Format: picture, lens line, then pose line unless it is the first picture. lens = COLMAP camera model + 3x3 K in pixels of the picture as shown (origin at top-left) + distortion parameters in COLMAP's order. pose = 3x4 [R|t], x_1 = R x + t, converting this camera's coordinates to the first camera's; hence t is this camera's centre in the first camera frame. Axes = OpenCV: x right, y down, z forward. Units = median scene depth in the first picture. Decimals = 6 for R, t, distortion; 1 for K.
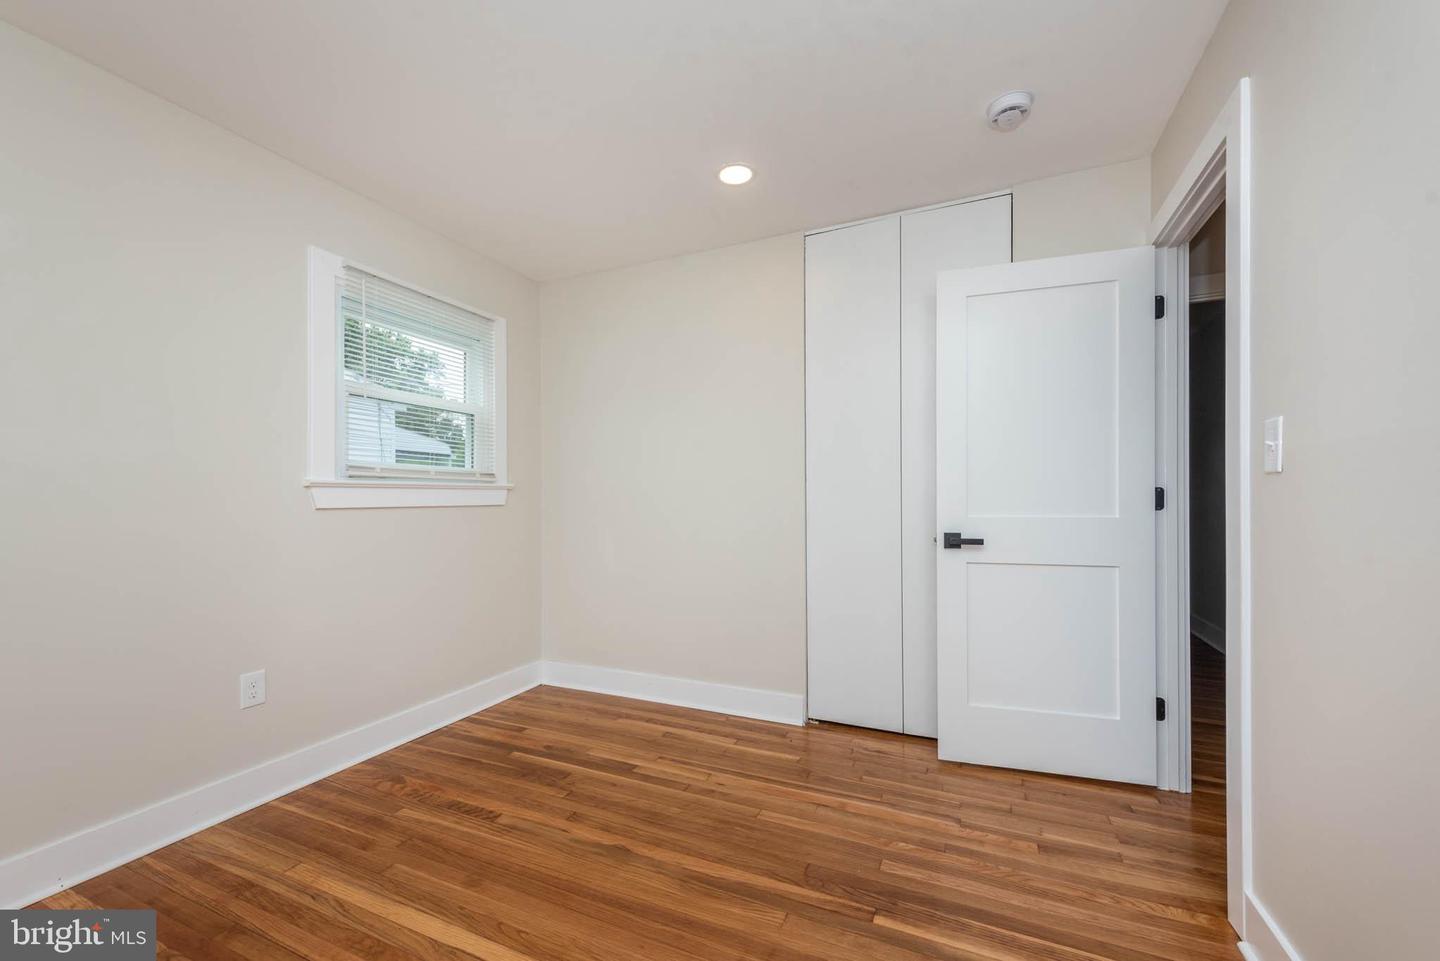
lens RADIAL K [[581.6, 0, 723.6], [0, 581.6, 486.8], [0, 0, 1]] dist [0.008382, -0.001700]
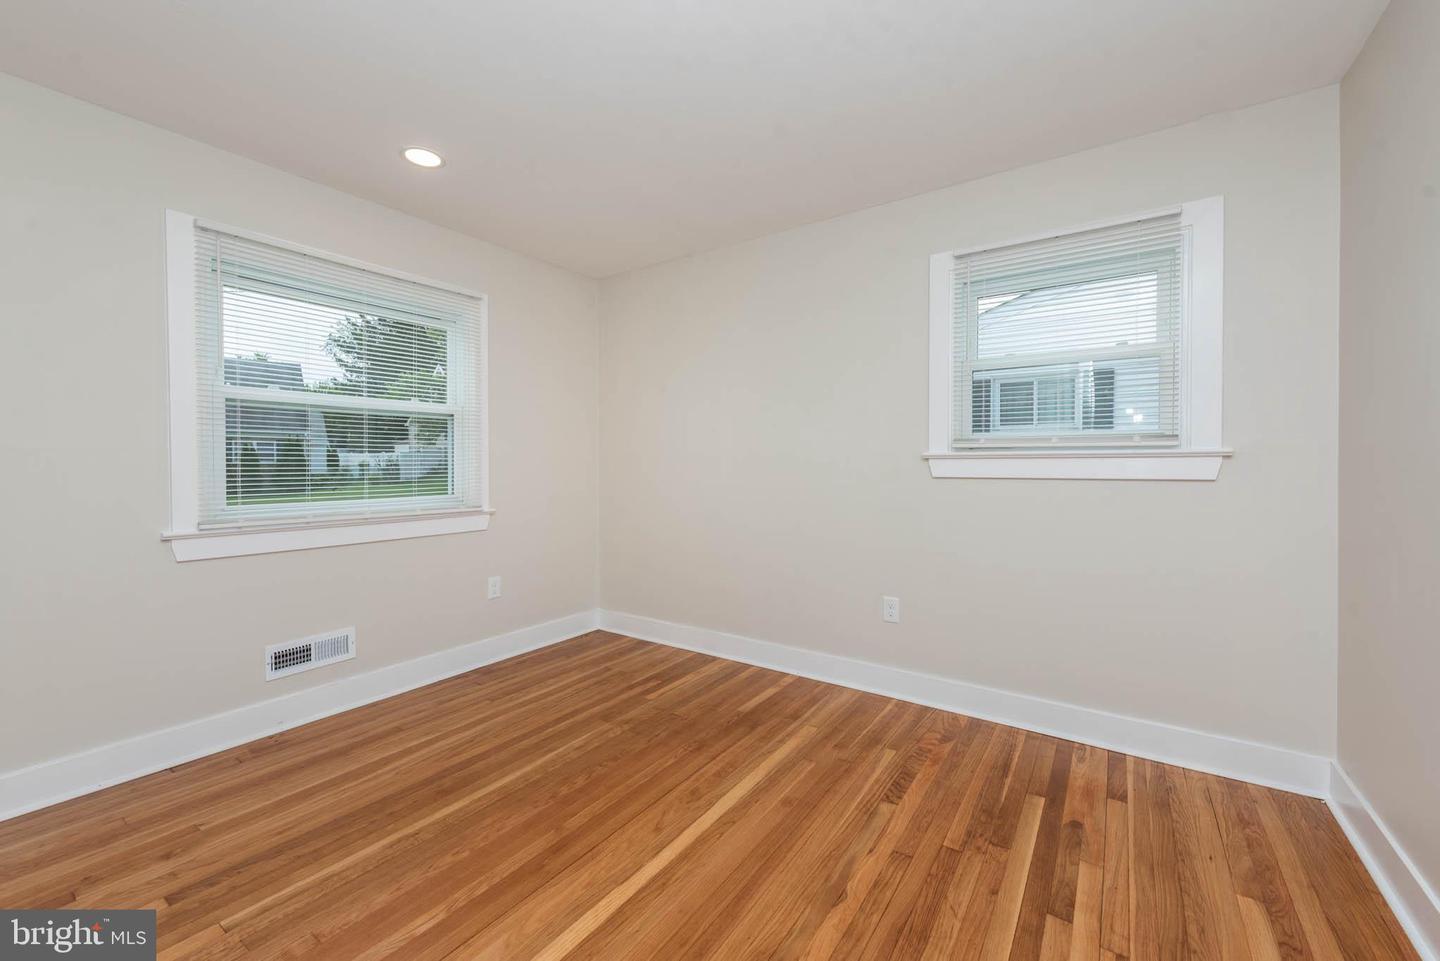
lens RADIAL K [[581.6, 0, 712.1], [0, 581.6, 457.8], [0, 0, 1]] dist [0.008382, -0.001700]
pose [[-0.213831, 0.000535, -0.976871, 0.554295], [0.027749, 0.999600, -0.005527, -0.008142], [0.976477, -0.028290, -0.213760, 0.832840]]
